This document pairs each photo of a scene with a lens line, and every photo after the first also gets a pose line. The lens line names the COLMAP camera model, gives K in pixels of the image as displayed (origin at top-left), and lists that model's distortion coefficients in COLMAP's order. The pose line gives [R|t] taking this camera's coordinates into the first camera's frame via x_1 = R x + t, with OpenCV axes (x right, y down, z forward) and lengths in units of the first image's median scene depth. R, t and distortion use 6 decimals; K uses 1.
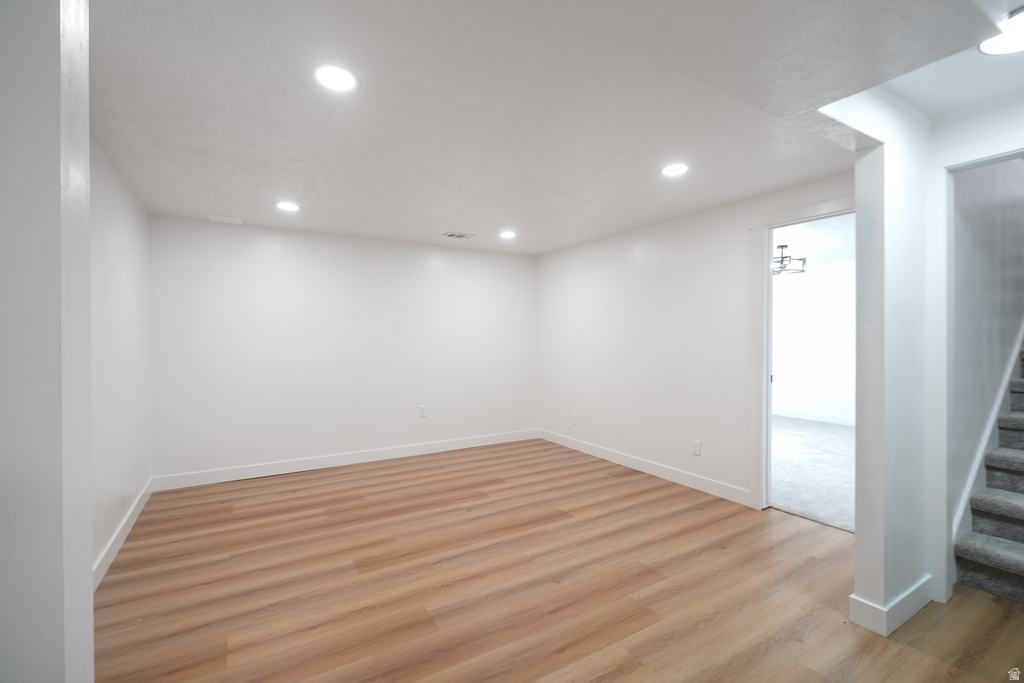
lens RADIAL K [[452.2, 0, 512.0], [0, 452.2, 341.5], [0, 0, 1]] dist [-0.010908, 0.000864]
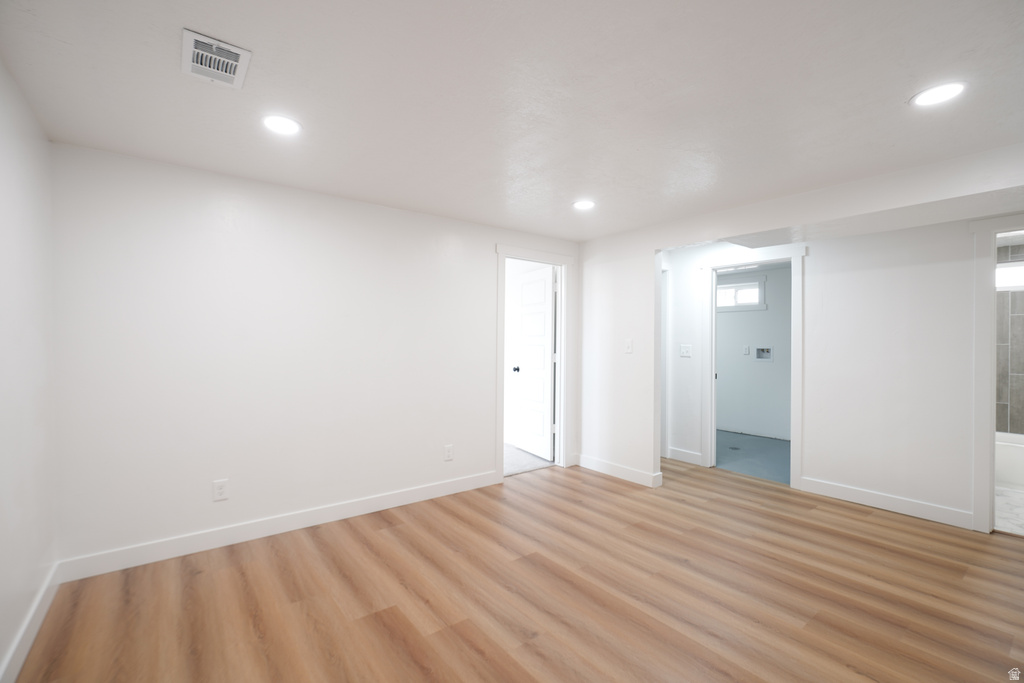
lens RADIAL K [[452.2, 0, 512.0], [0, 452.2, 341.5], [0, 0, 1]] dist [-0.010908, 0.000864]
pose [[-0.104169, 0.000613, 0.994559, -0.691382], [0.010522, 0.999945, 0.000485, -0.012987], [-0.994504, 0.010515, -0.104170, 1.098471]]
